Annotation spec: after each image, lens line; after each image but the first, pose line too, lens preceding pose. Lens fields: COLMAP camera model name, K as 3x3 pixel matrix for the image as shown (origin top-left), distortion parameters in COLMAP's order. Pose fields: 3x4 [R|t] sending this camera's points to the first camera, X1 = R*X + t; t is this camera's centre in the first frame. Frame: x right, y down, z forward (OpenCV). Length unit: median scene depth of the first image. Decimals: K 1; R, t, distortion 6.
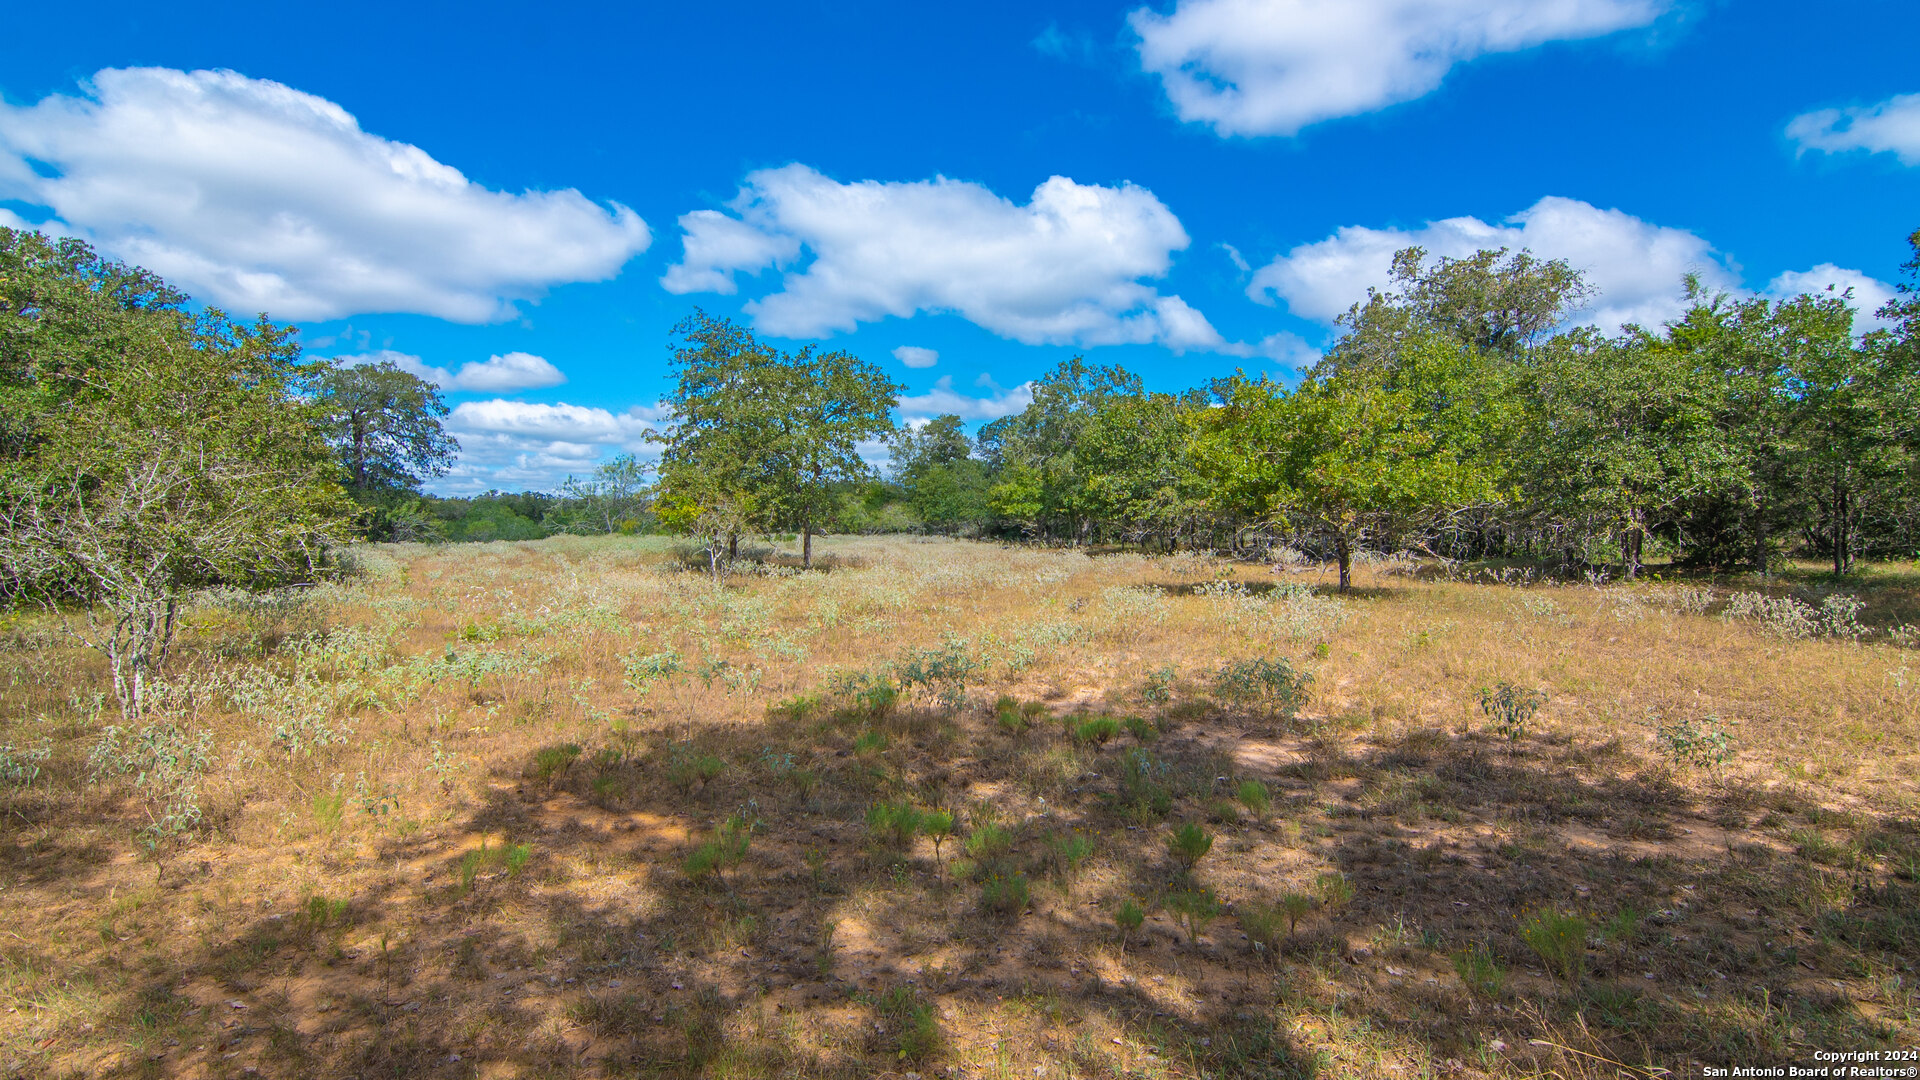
lens RADIAL K [[940.2, 0, 960.9], [0, 940.2, 541.9], [0, 0, 1]] dist [0.002996, 0.000323]
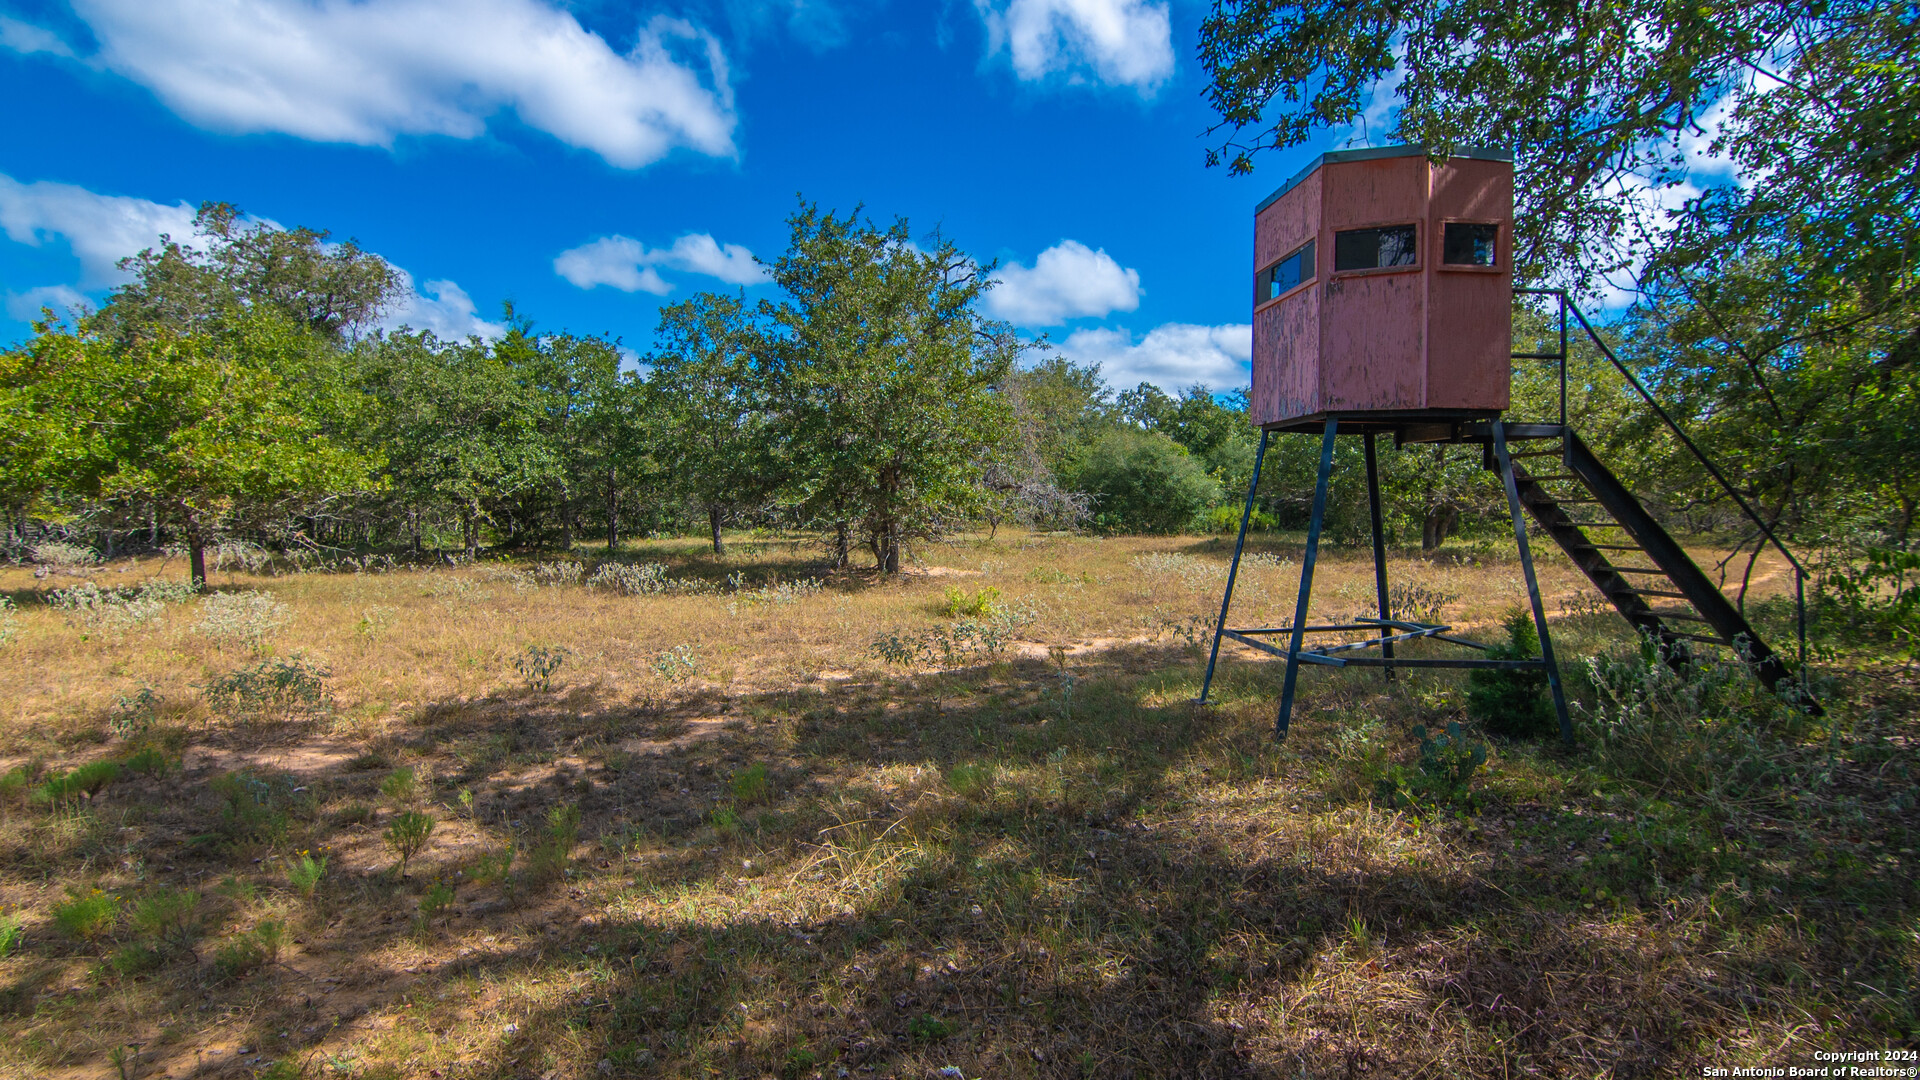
lens RADIAL K [[940.2, 0, 951.2], [0, 940.2, 547.2], [0, 0, 1]] dist [0.002996, 0.000323]
pose [[0.399456, -0.036992, 0.916006, -0.109023], [0.020878, 0.999293, 0.031251, 0.000262], [-0.916515, 0.006641, 0.399946, 0.018525]]
